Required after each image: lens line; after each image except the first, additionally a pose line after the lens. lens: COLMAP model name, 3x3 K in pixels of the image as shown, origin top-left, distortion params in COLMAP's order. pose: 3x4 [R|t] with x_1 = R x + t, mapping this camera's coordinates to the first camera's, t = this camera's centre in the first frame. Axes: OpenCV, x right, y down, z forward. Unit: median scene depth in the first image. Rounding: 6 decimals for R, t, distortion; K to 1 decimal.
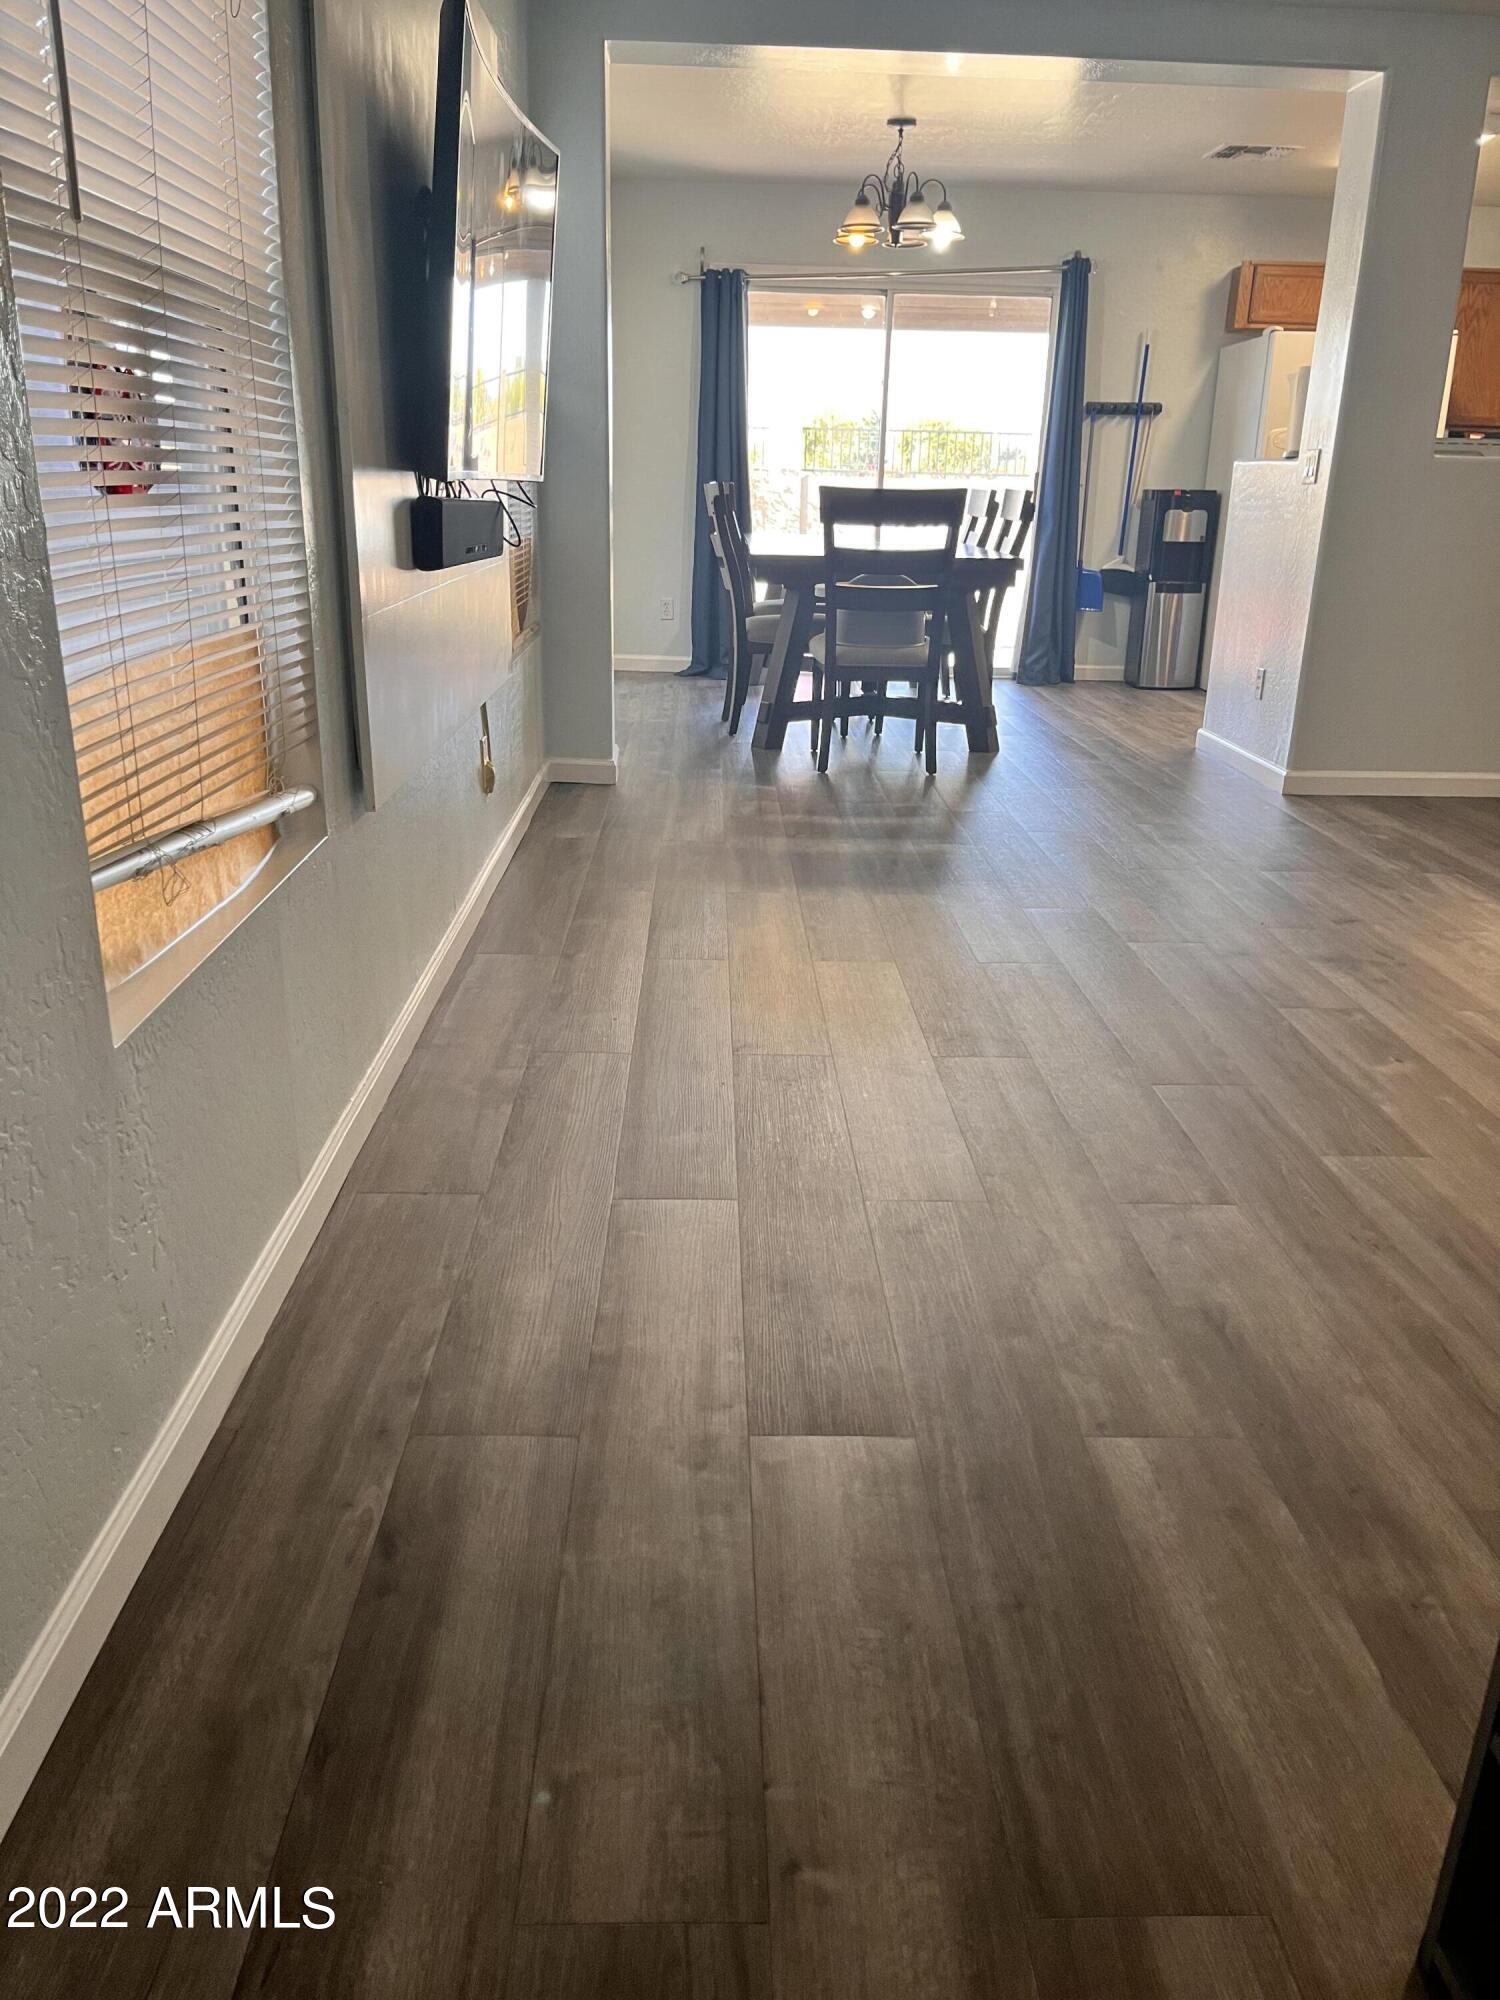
lens RADIAL K [[1506.1, 0, 752.8], [0, 1506.1, 1015.2], [0, 0, 1]] dist [0.056723, -0.075838]
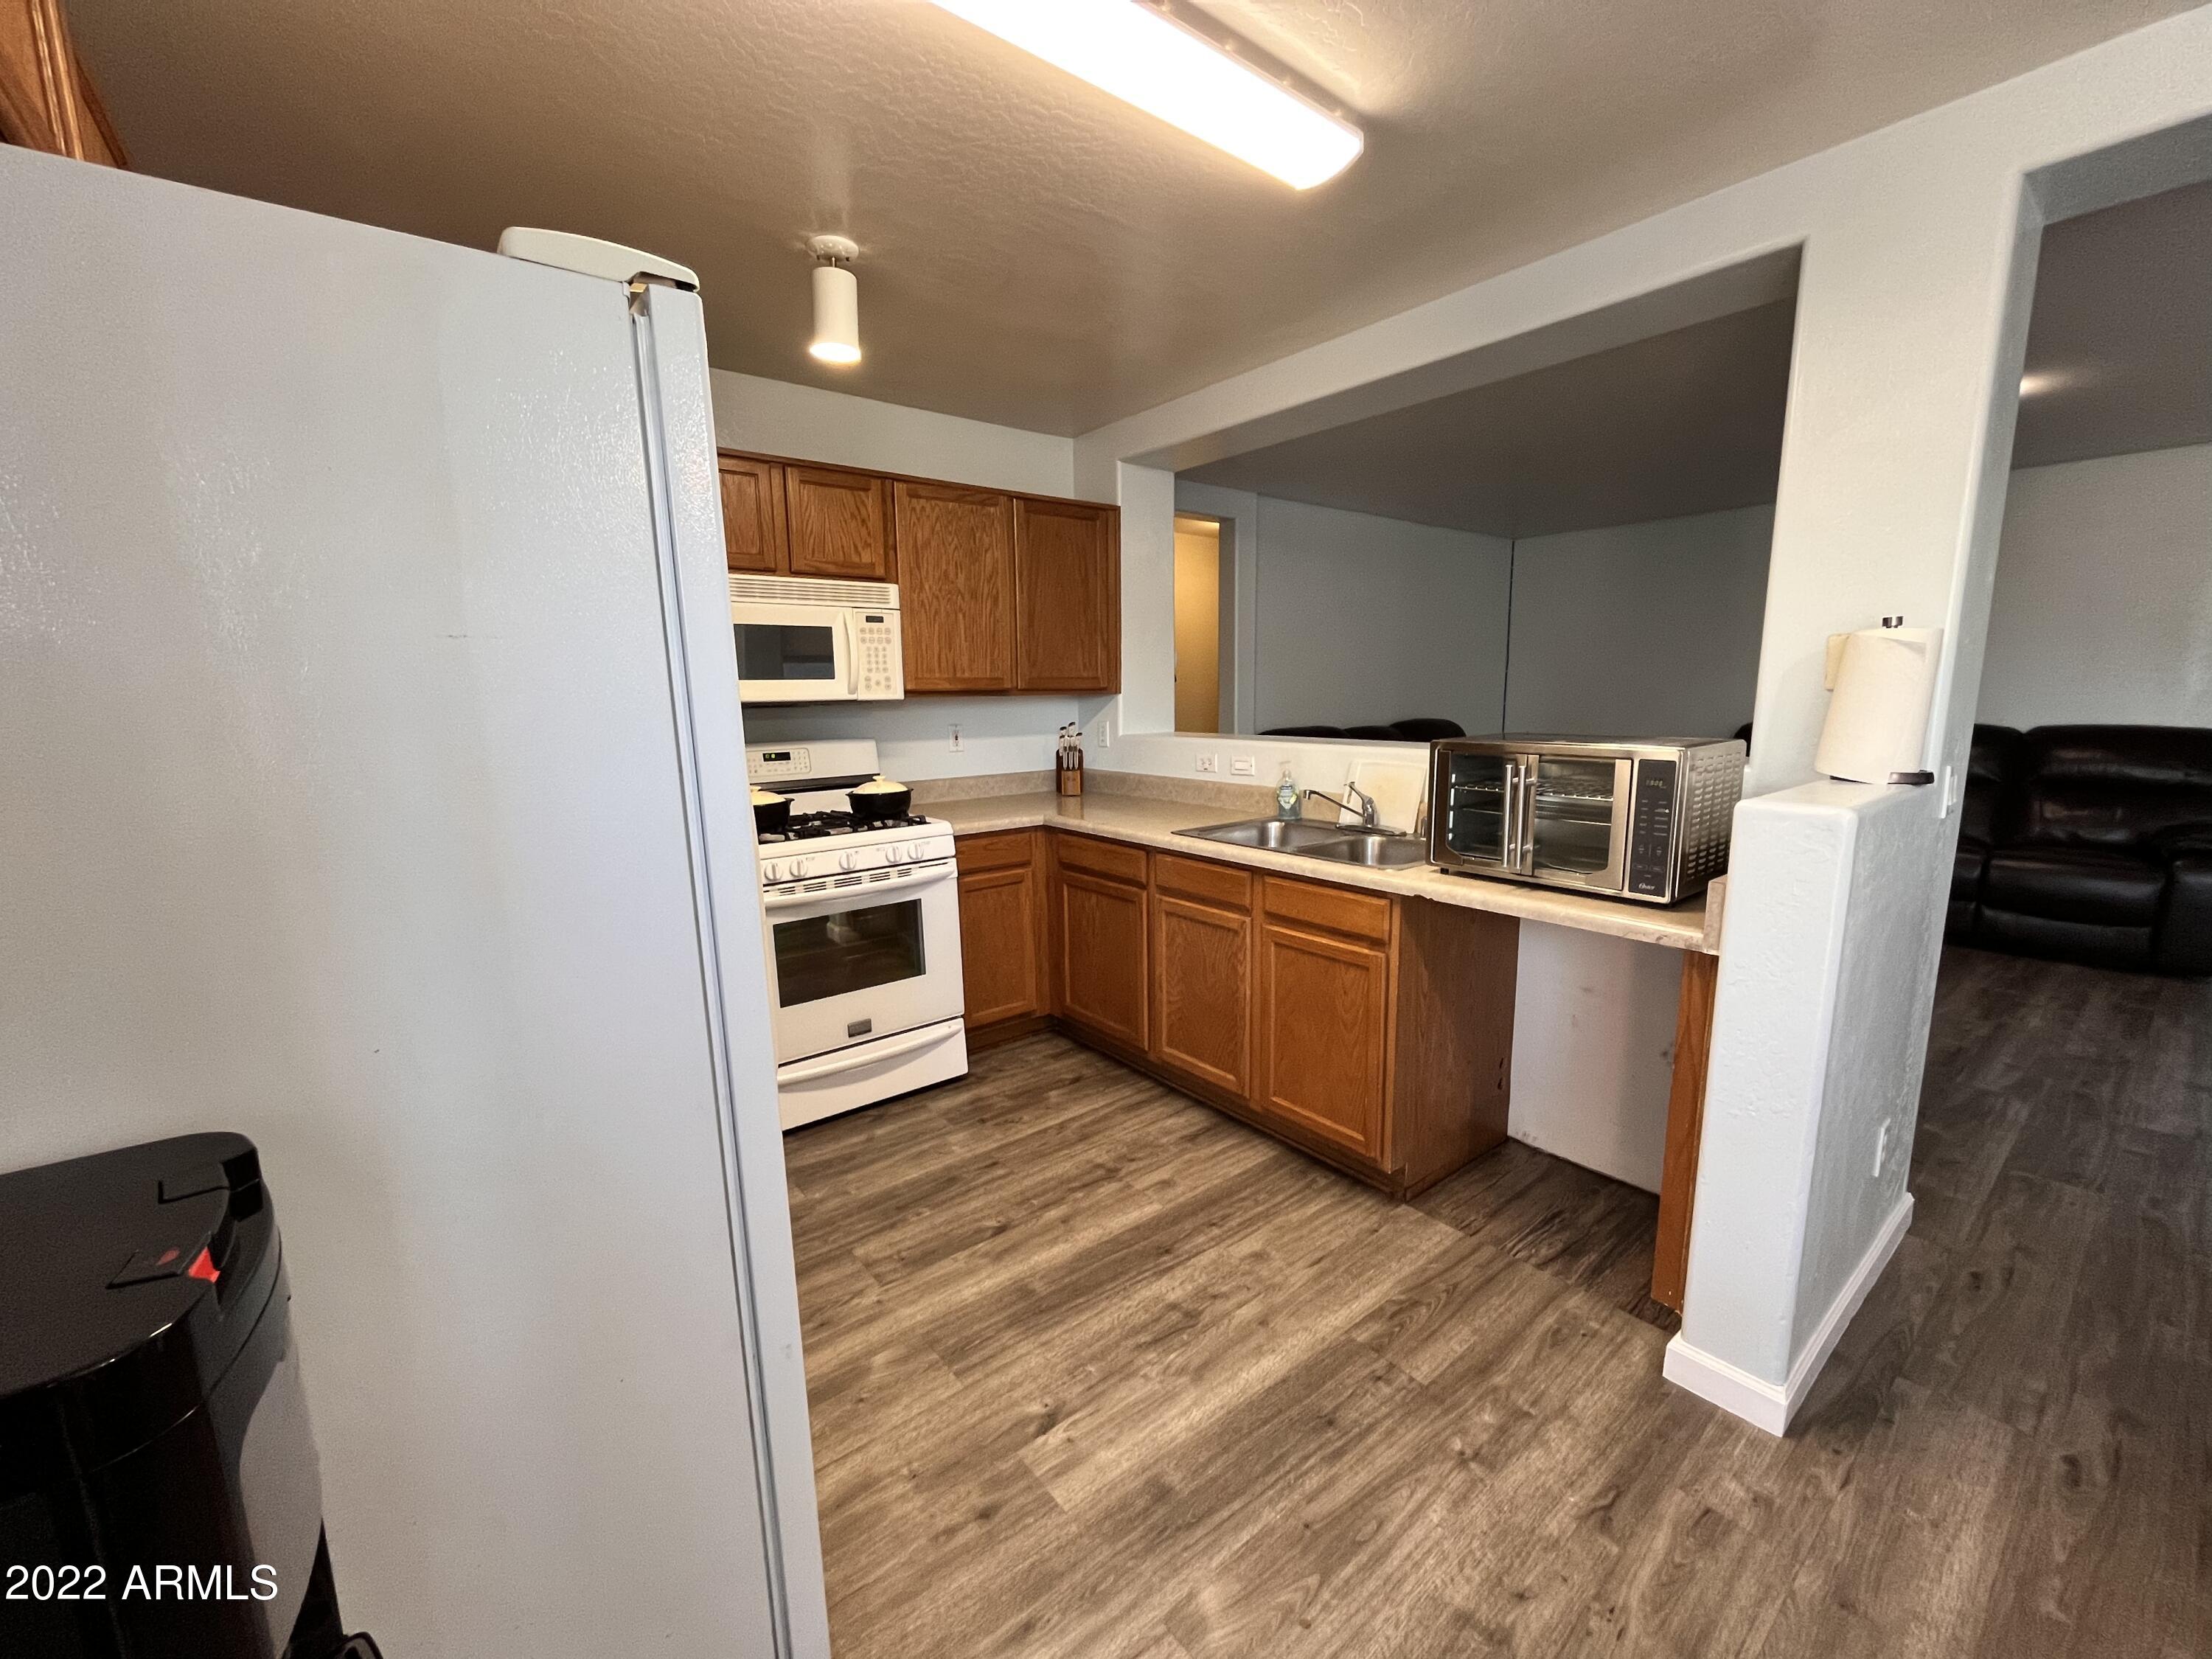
lens RADIAL K [[895.4, 0, 1110.2], [0, 895.4, 833.7], [0, 0, 1]] dist [-0.003628, -0.000812]
pose [[-0.601493, -0.140878, 0.786358, 0.284280], [0.268033, 0.891685, 0.364769, -0.573135], [-0.752572, 0.430176, -0.498582, 1.455235]]
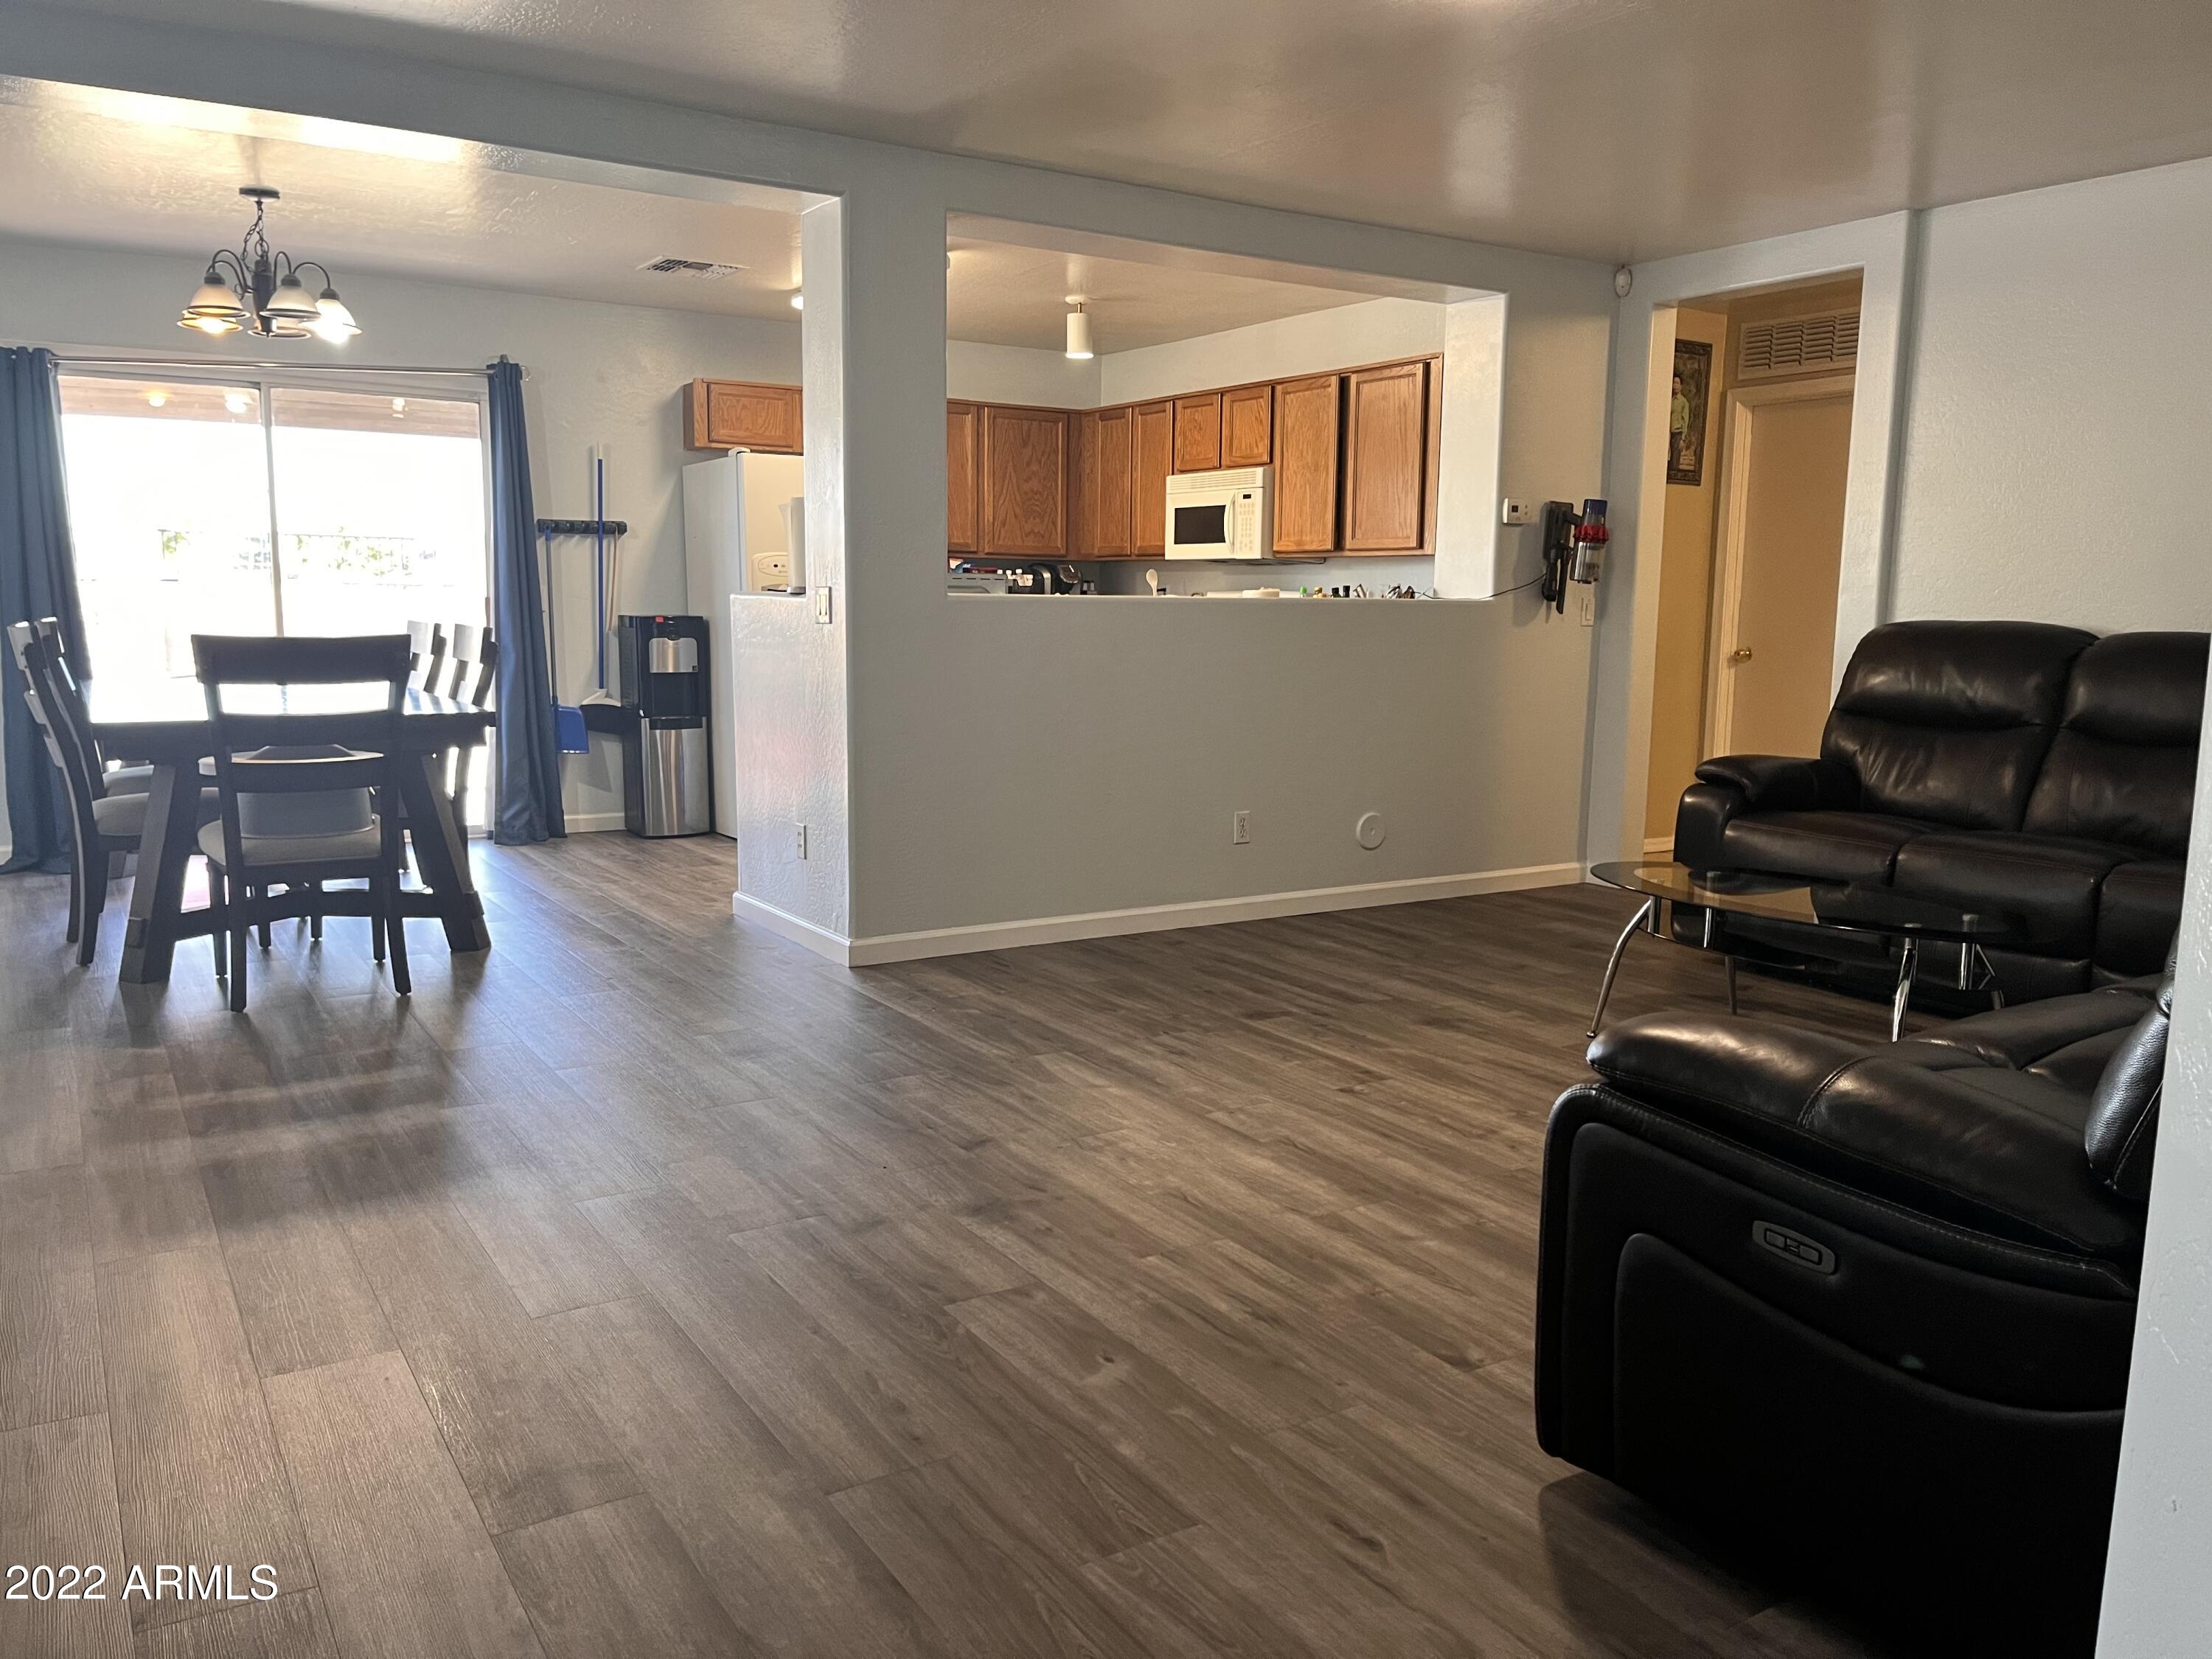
lens RADIAL K [[1665.7, 0, 1113.1], [0, 1665.7, 848.1], [0, 0, 1]] dist [0.056723, -0.075838]
pose [[0.857937, -0.086959, 0.506343, 0.005270], [0.175836, 0.975750, -0.130360, -0.064417], [-0.482728, 0.200874, 0.852422, 0.112385]]
